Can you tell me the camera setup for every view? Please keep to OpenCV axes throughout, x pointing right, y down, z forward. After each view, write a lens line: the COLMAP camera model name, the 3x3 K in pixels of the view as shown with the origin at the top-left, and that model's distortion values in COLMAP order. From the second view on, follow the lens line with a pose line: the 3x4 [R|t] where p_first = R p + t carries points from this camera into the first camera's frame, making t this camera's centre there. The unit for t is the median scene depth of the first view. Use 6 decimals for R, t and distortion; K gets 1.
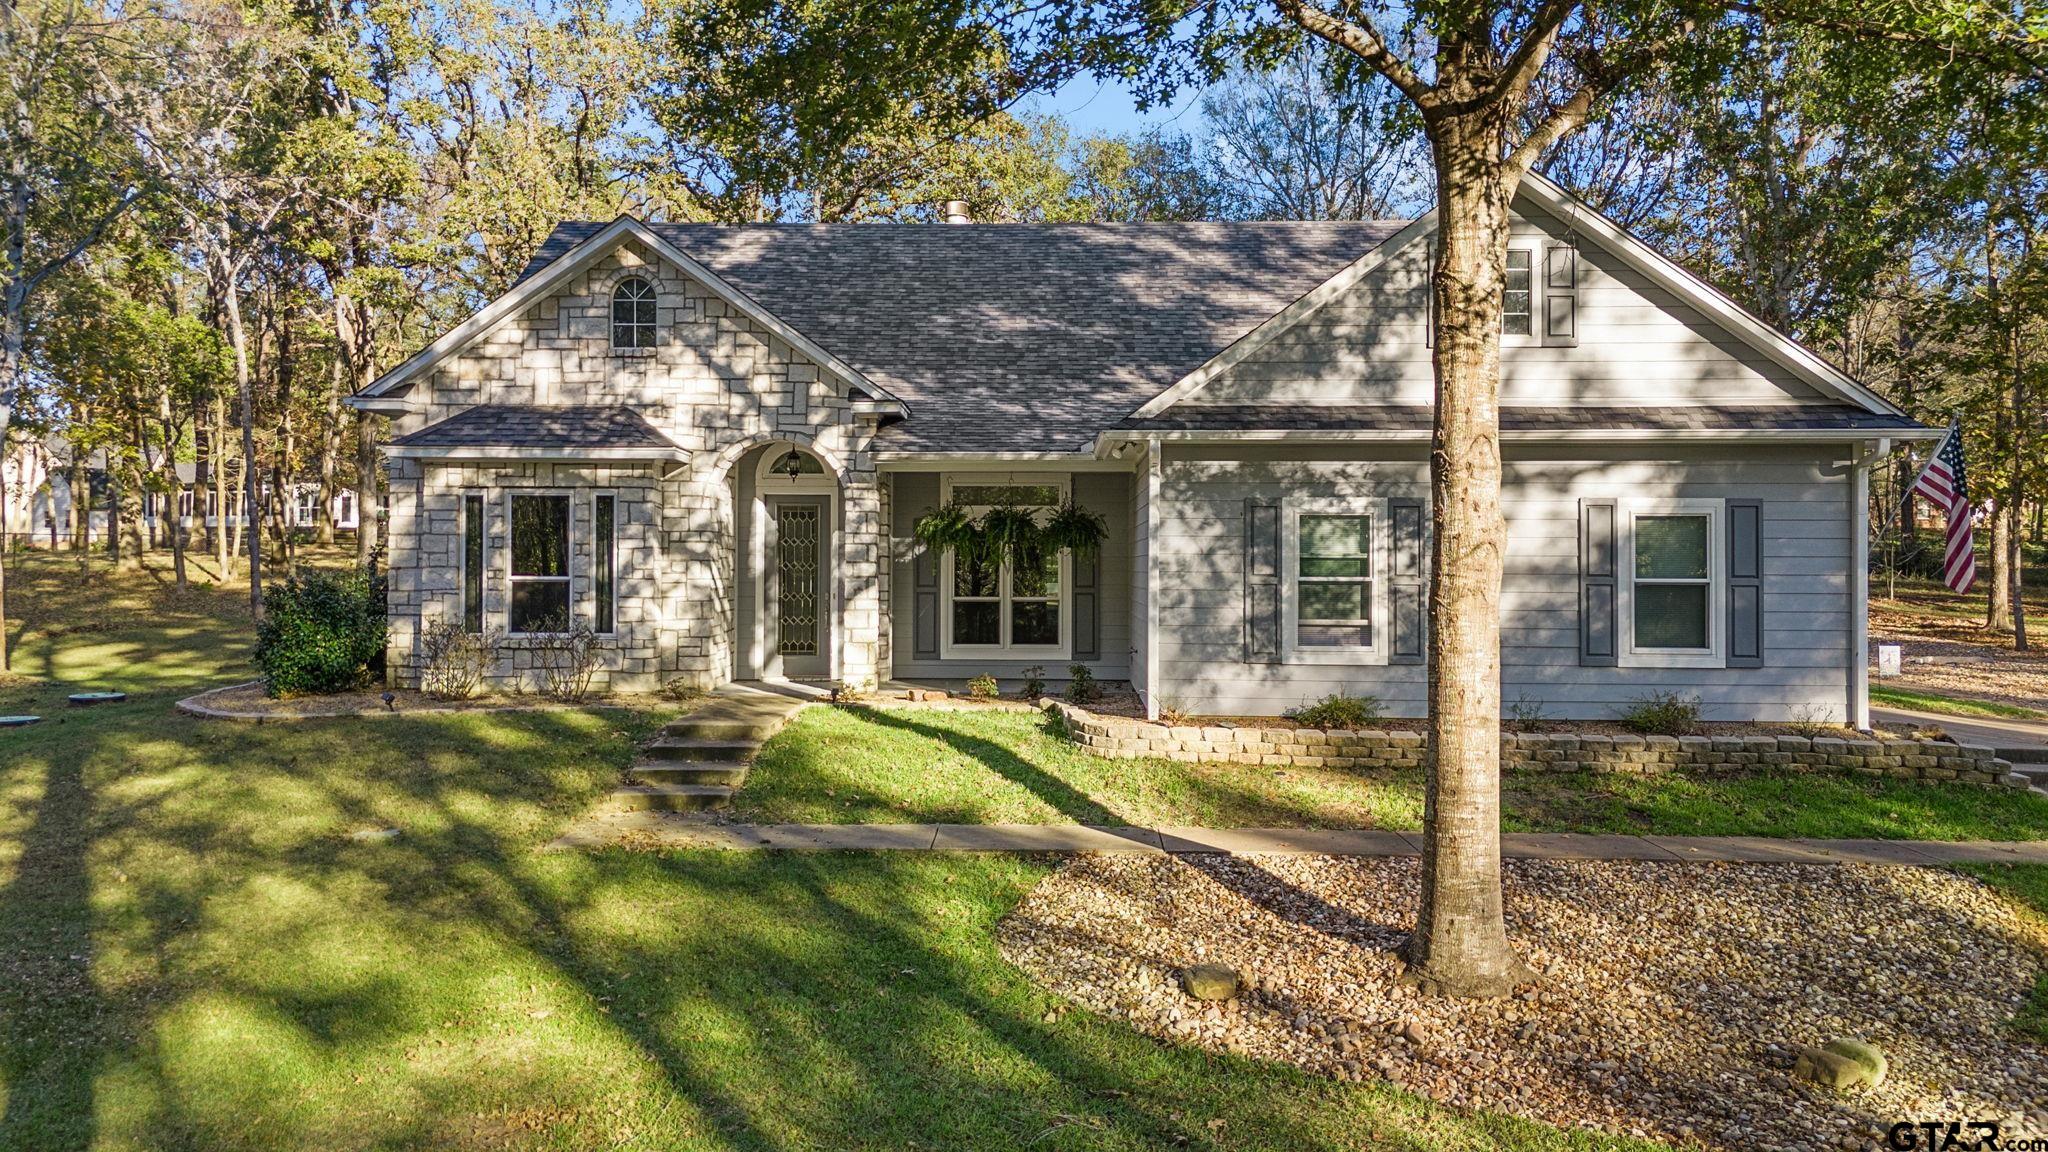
lens RADIAL K [[1460.9, 0, 1024.0], [0, 1460.9, 576.0], [0, 0, 1]] dist [0.060925, -0.057885]
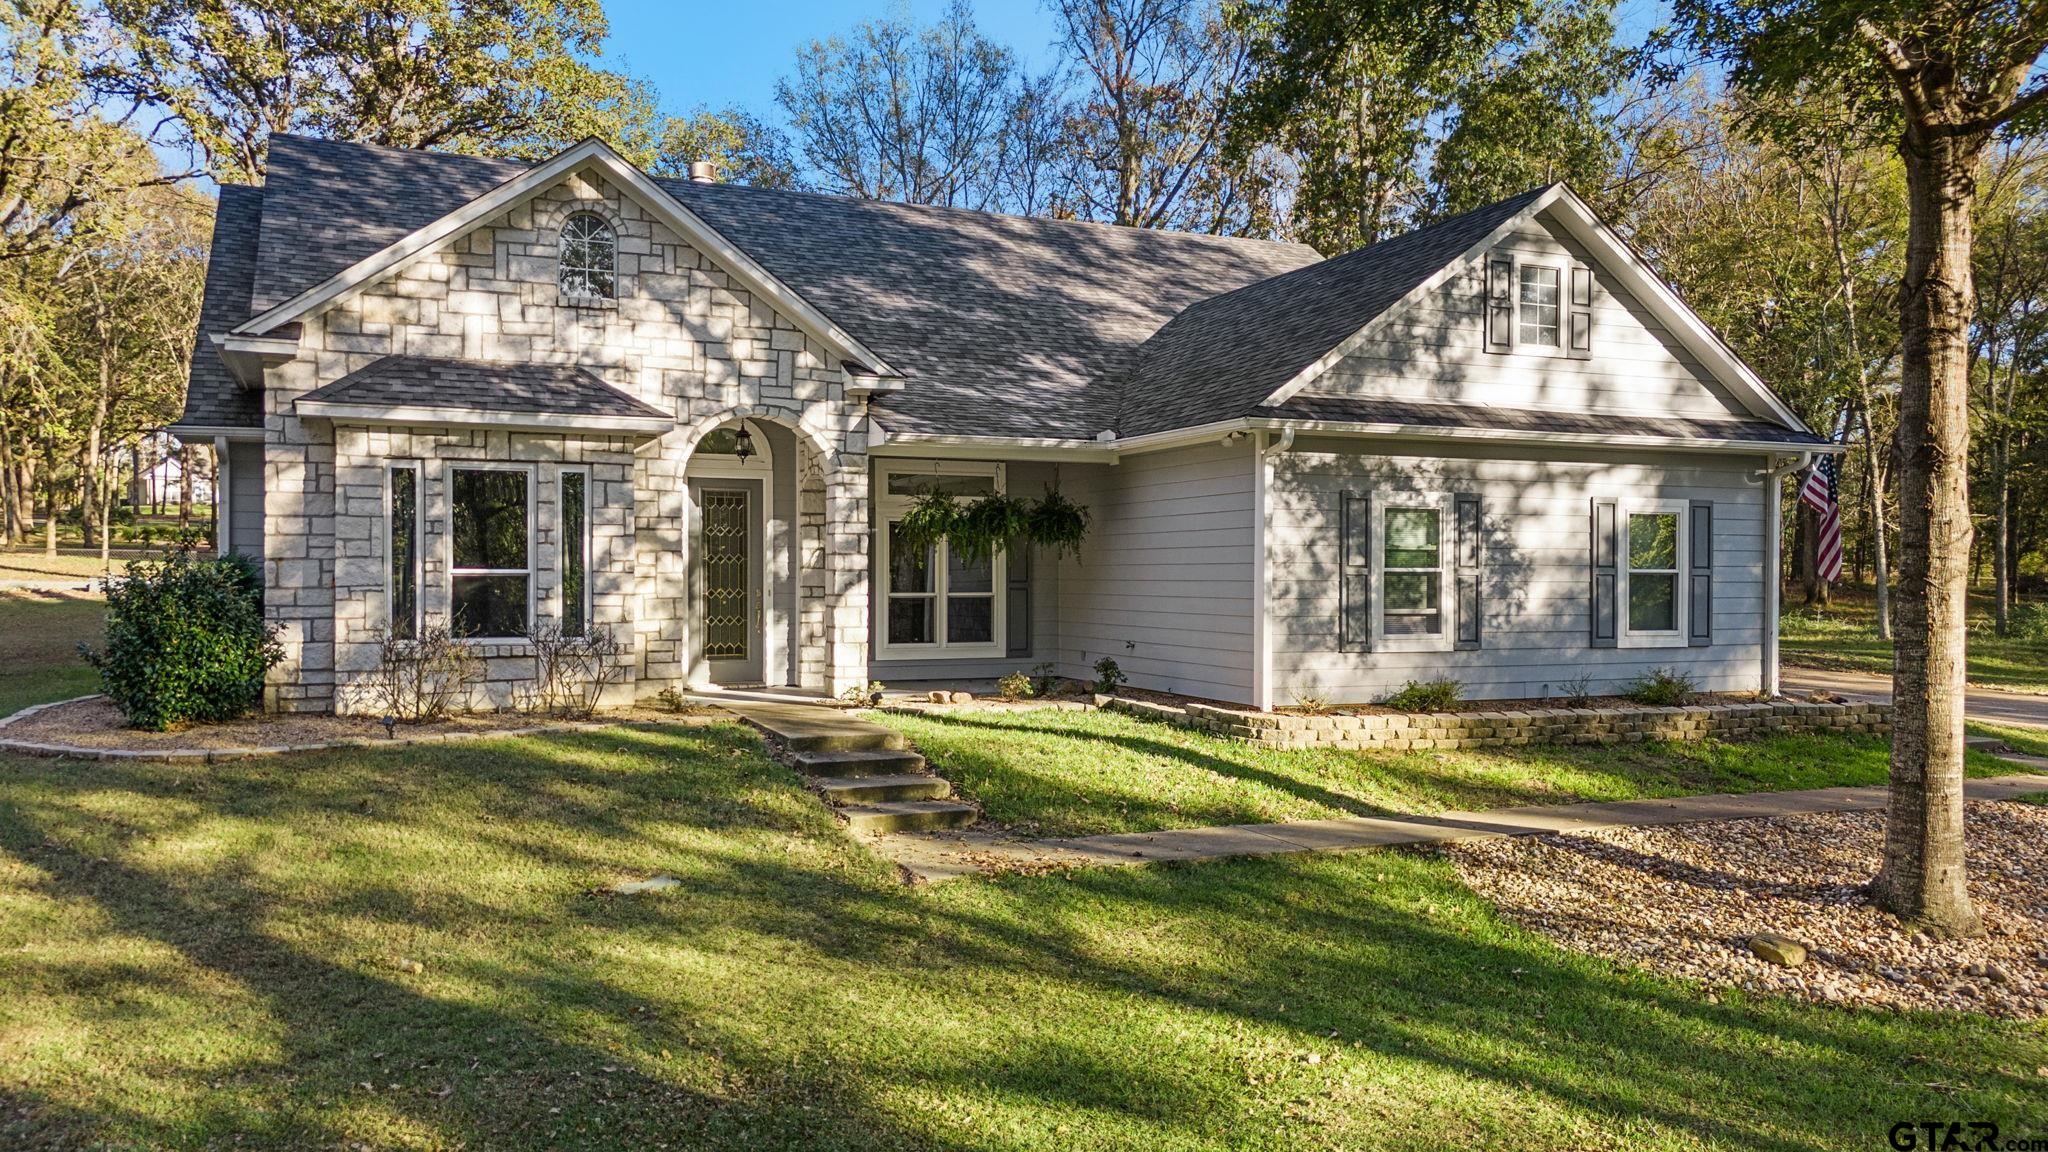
lens RADIAL K [[1451.7, 0, 1024.1], [0, 1451.7, 616.1], [0, 0, 1]] dist [0.044927, -0.053043]
pose [[0.916748, -0.012891, 0.399259, -0.388140], [0.002838, 0.999664, 0.025760, 0.006483], [-0.399457, -0.022482, 0.916476, 0.136637]]
